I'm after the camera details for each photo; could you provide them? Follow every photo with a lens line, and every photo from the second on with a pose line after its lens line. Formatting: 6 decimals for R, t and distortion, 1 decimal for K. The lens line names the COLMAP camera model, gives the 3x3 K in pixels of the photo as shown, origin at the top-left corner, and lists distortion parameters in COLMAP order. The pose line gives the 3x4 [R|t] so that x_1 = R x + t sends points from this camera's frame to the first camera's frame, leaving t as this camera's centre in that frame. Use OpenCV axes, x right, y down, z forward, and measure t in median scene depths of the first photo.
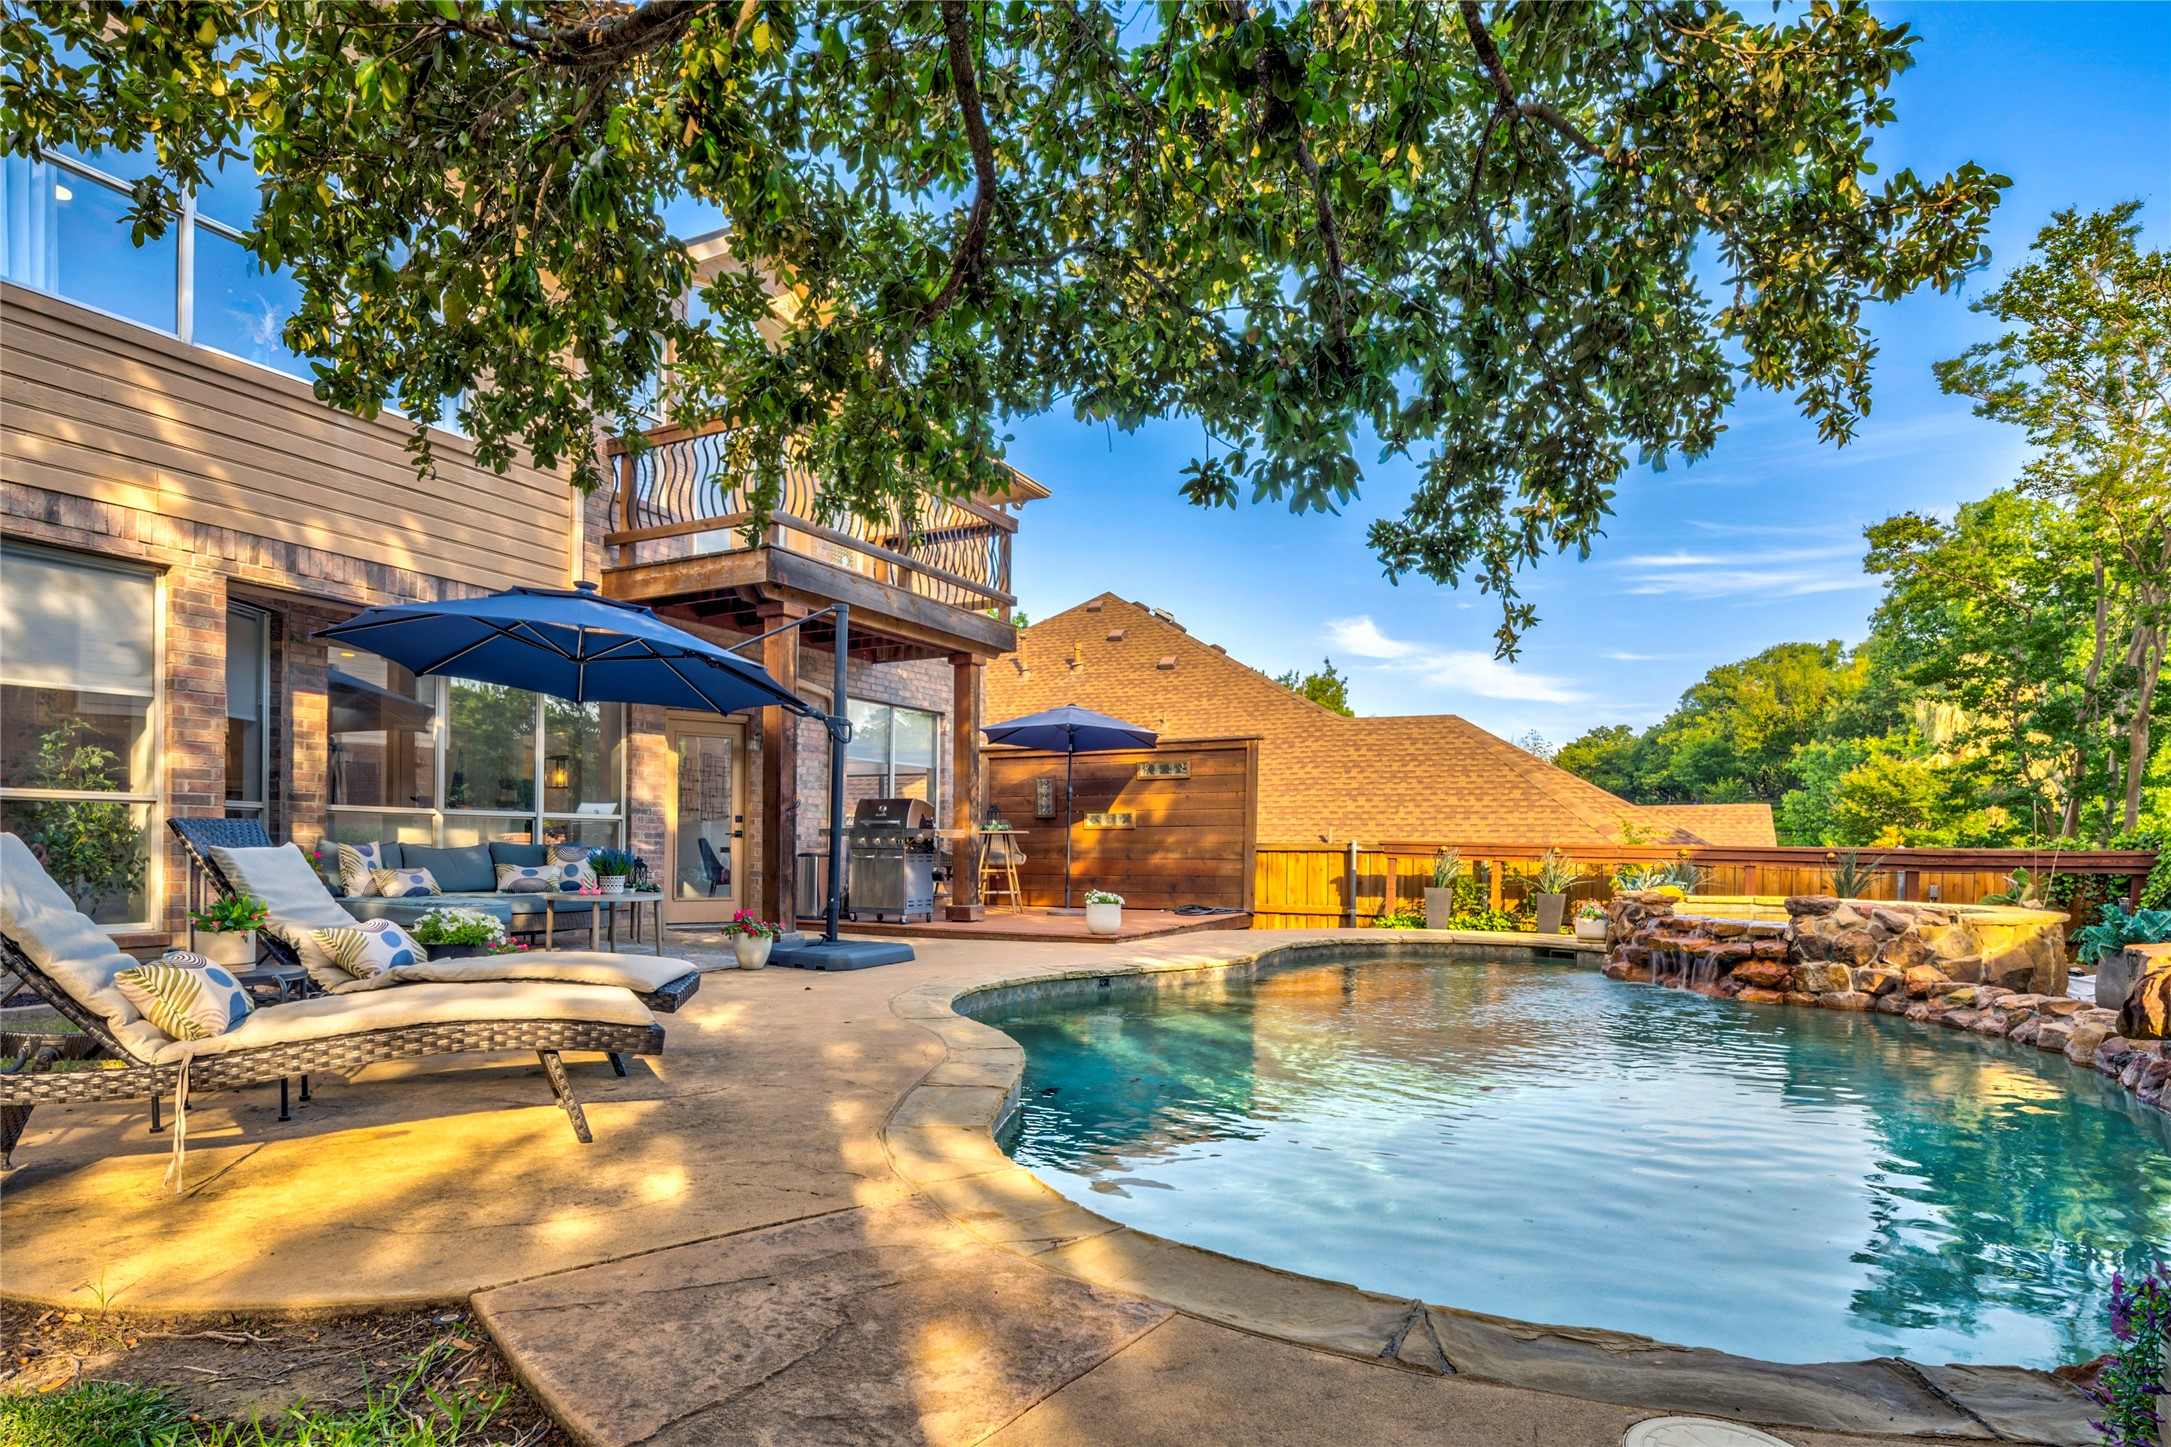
lens RADIAL K [[1194.7, 0, 1064.1], [0, 1194.7, 852.8], [0, 0, 1]] dist [0.000509, -0.001740]
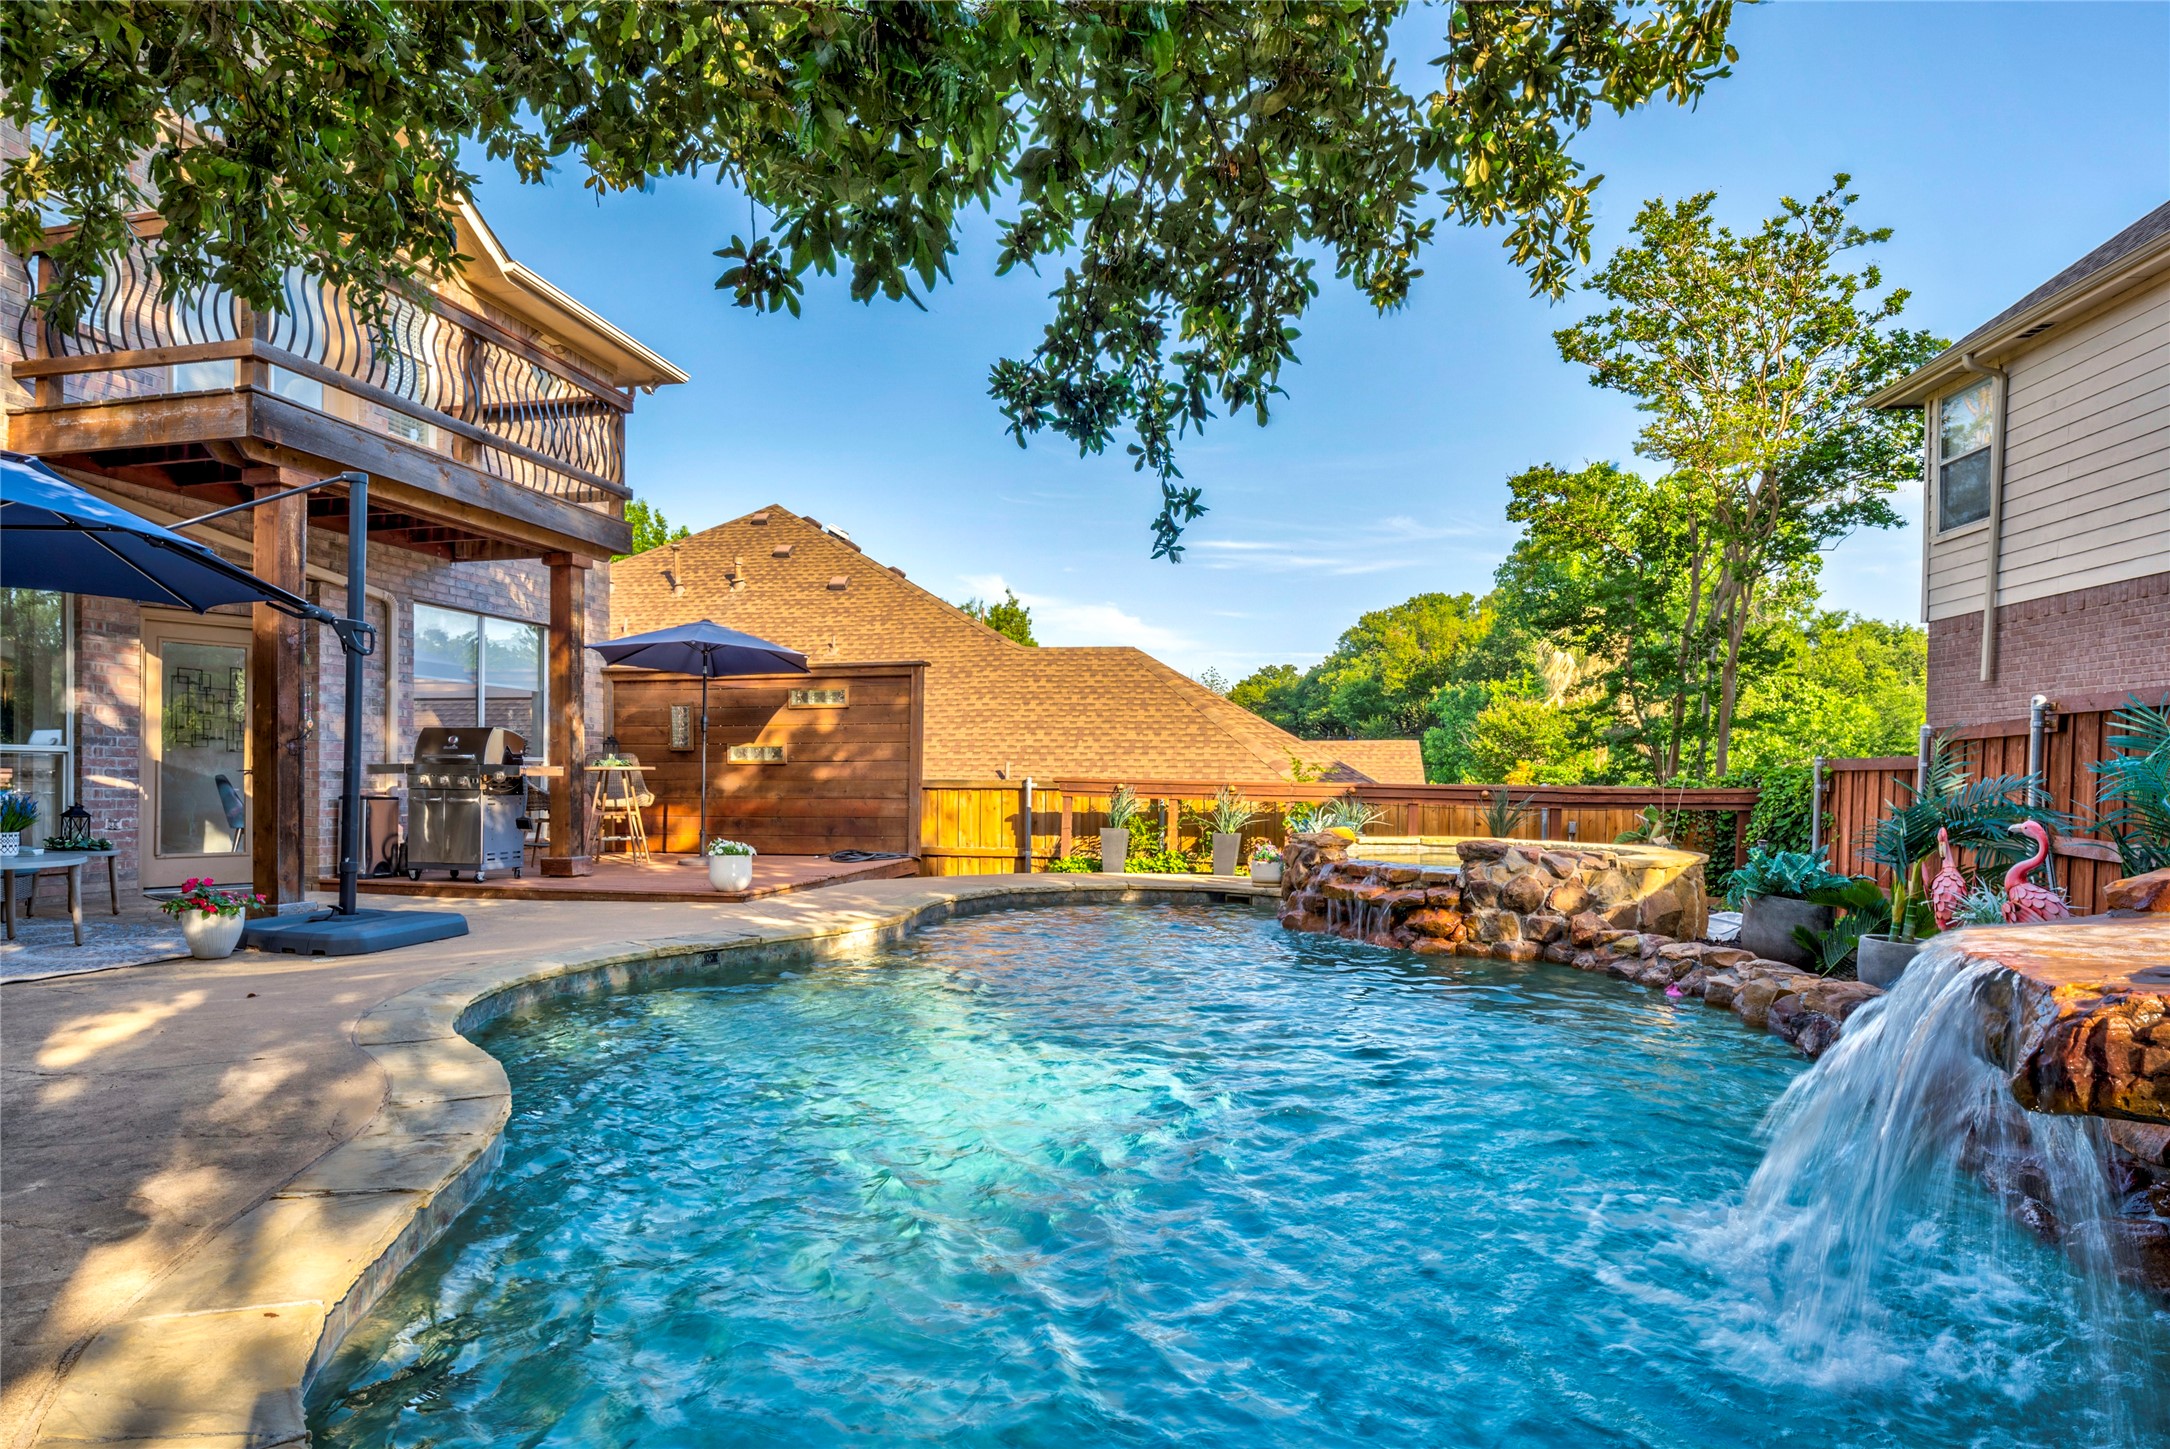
lens RADIAL K [[1194.7, 0, 1079.2], [0, 1194.7, 758.8], [0, 0, 1]] dist [-0.001912, -0.003484]
pose [[0.965283, 0.003260, 0.261184, 0.044531], [0.002227, 0.999783, -0.020711, -0.006201], [-0.261195, 0.020574, 0.965067, 0.108393]]
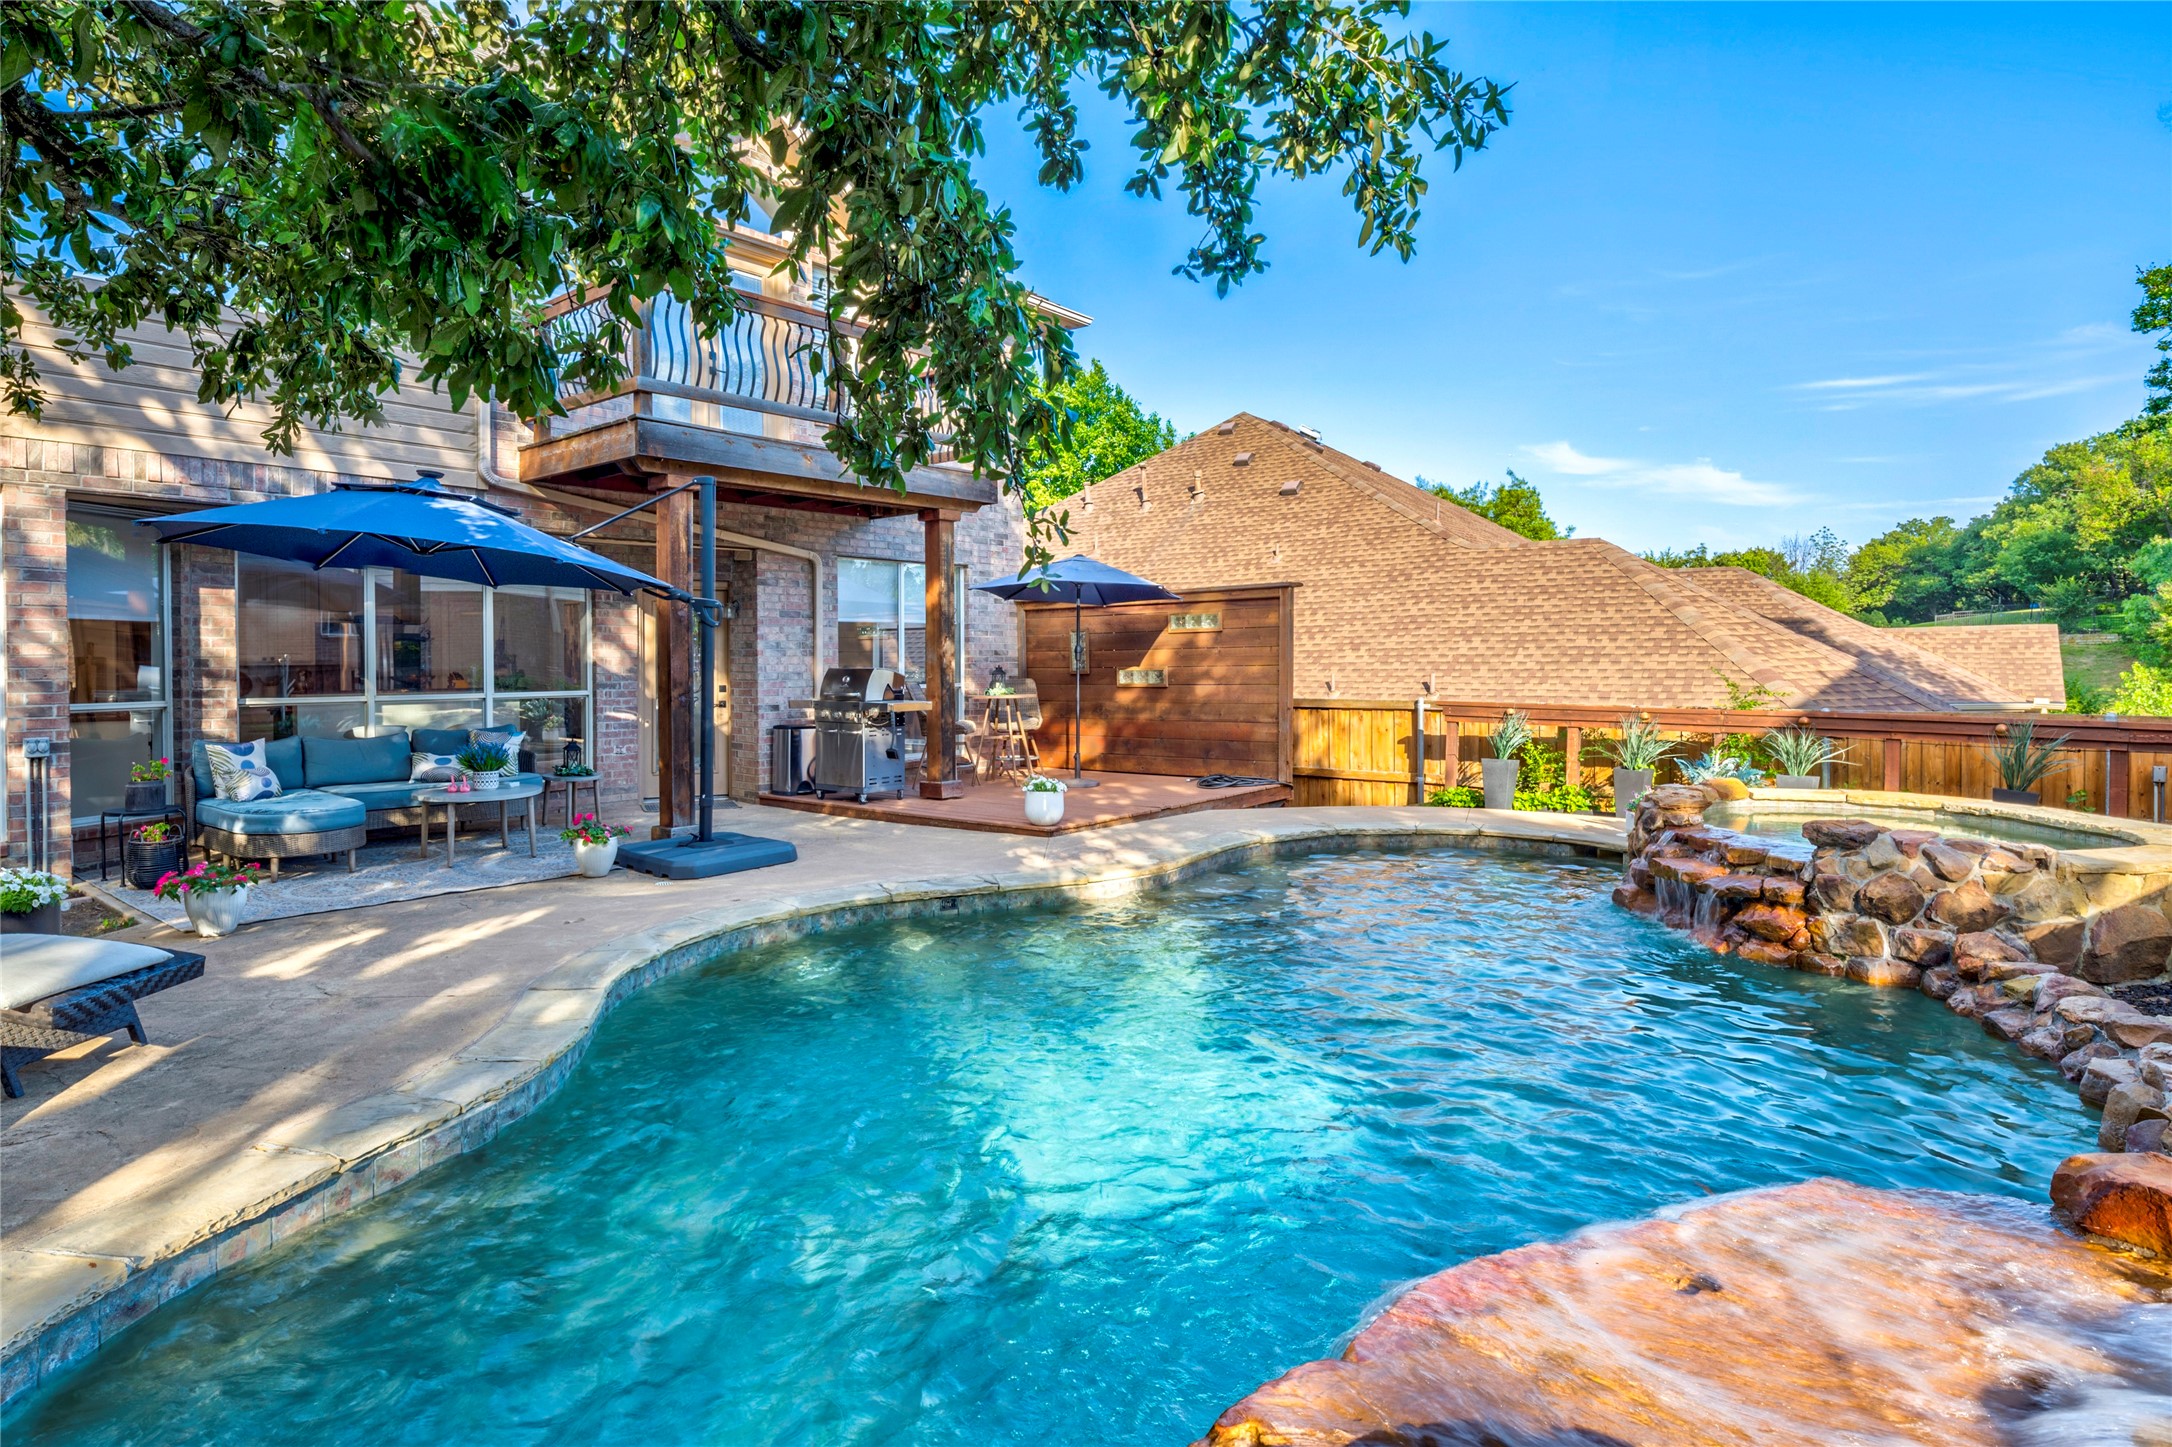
lens RADIAL K [[1186.4, 0, 1083.6], [0, 1186.4, 652.2], [0, 0, 1]] dist [-0.003404, -0.001462]
pose [[0.976988, -0.014429, -0.212807, 0.215469], [0.012740, 0.999876, -0.009305, -0.044086], [0.212915, 0.006380, 0.977050, 0.122863]]
